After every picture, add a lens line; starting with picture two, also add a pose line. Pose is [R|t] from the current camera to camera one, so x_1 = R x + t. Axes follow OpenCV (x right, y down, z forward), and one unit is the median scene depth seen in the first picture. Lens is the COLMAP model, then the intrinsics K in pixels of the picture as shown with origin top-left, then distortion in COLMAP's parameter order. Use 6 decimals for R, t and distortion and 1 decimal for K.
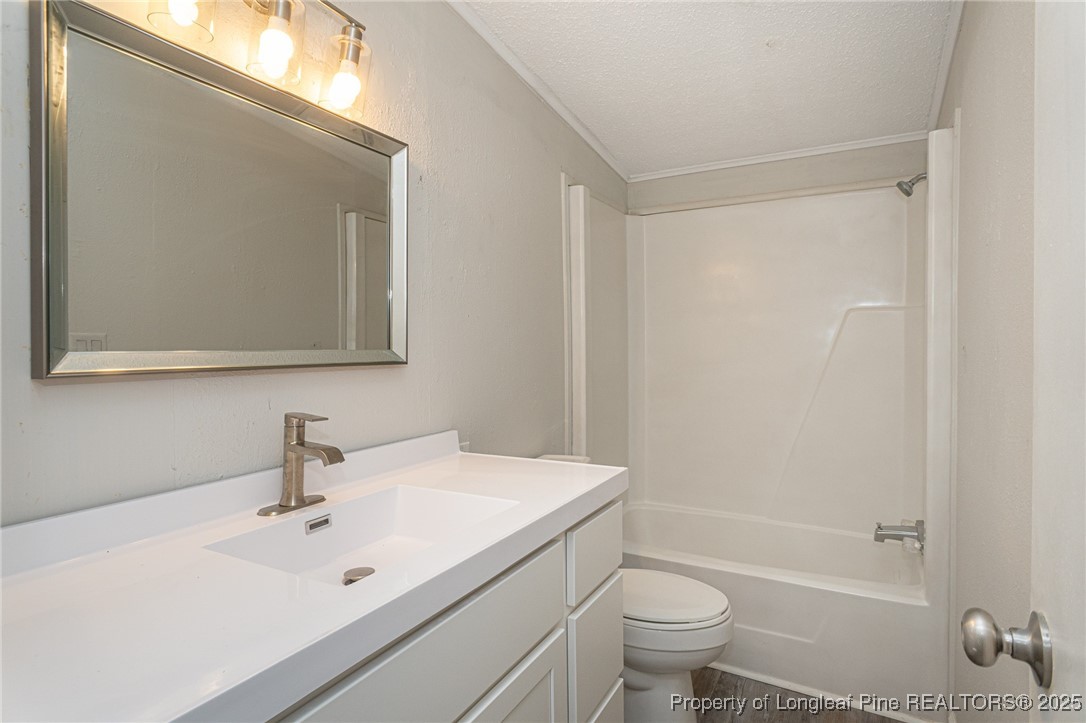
lens RADIAL K [[565.6, 0, 548.6], [0, 565.6, 347.0], [0, 0, 1]] dist [-0.015249, 0.006626]
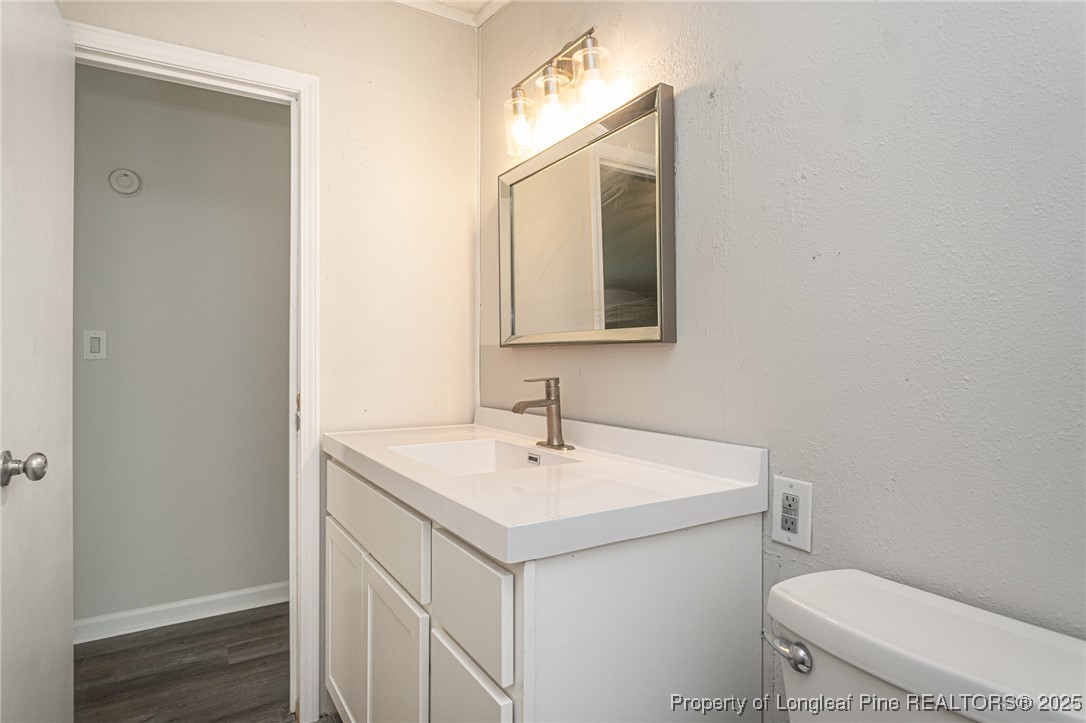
lens RADIAL K [[565.6, 0, 548.6], [0, 565.6, 347.0], [0, 0, 1]] dist [-0.015249, 0.006626]
pose [[-0.503475, -0.007932, -0.863973, 0.719946], [0.004167, 0.999924, -0.011609, 0.056720], [0.864000, -0.009445, -0.503404, 1.642129]]
